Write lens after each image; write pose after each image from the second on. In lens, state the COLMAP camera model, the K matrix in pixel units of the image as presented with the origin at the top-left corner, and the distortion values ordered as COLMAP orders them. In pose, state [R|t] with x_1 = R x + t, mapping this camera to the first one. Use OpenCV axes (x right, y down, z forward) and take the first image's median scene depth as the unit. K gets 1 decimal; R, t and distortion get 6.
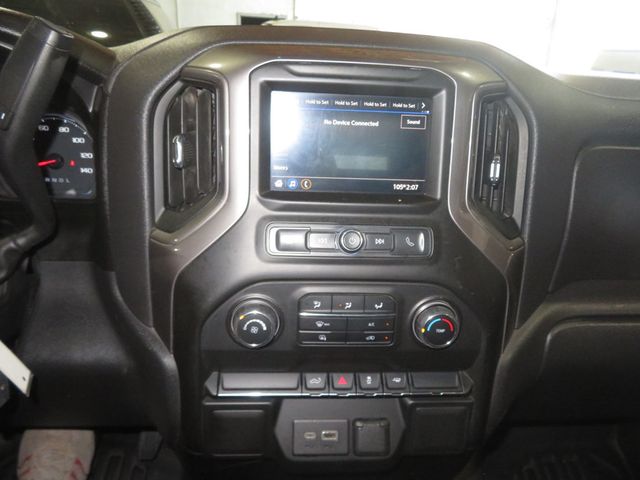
lens RADIAL K [[504.9, 0, 320.8], [0, 504.9, 226.9], [0, 0, 1]] dist [-0.010432, -0.006821]
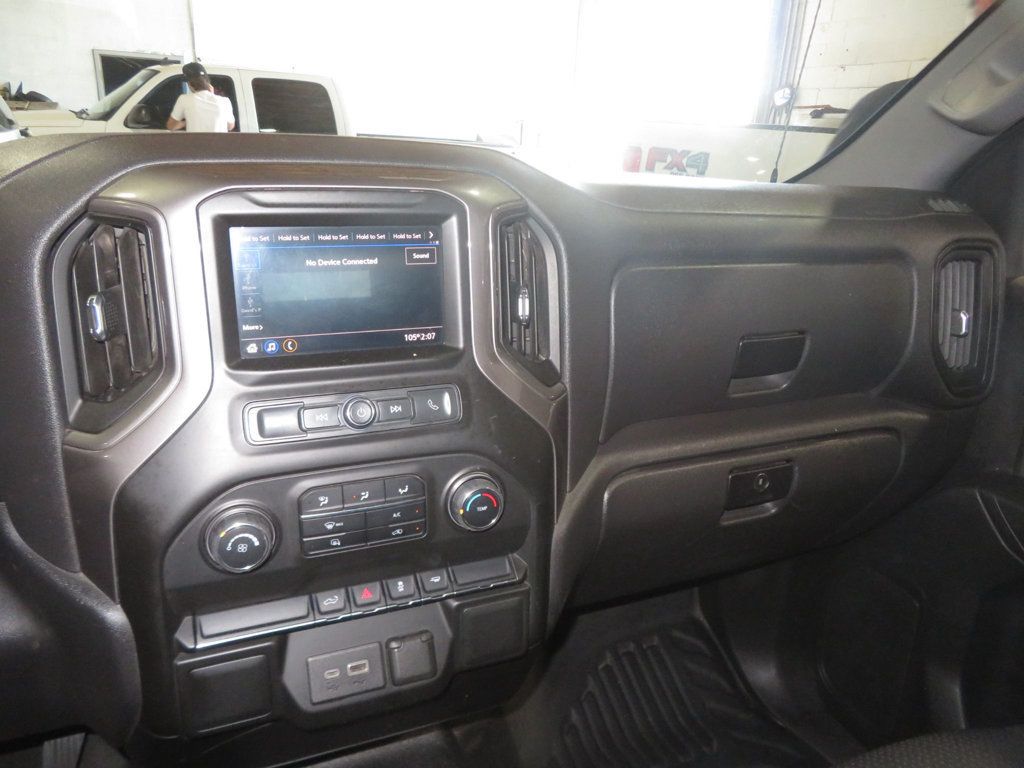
lens RADIAL K [[744.8, 0, 512.1], [0, 744.8, 381.5], [0, 0, 1]] dist [0.002050, -0.004545]
pose [[0.947463, -0.112894, 0.299282, -0.052741], [0.109701, 0.993584, 0.027505, -0.025255], [-0.300467, 0.006772, 0.953768, -0.161073]]
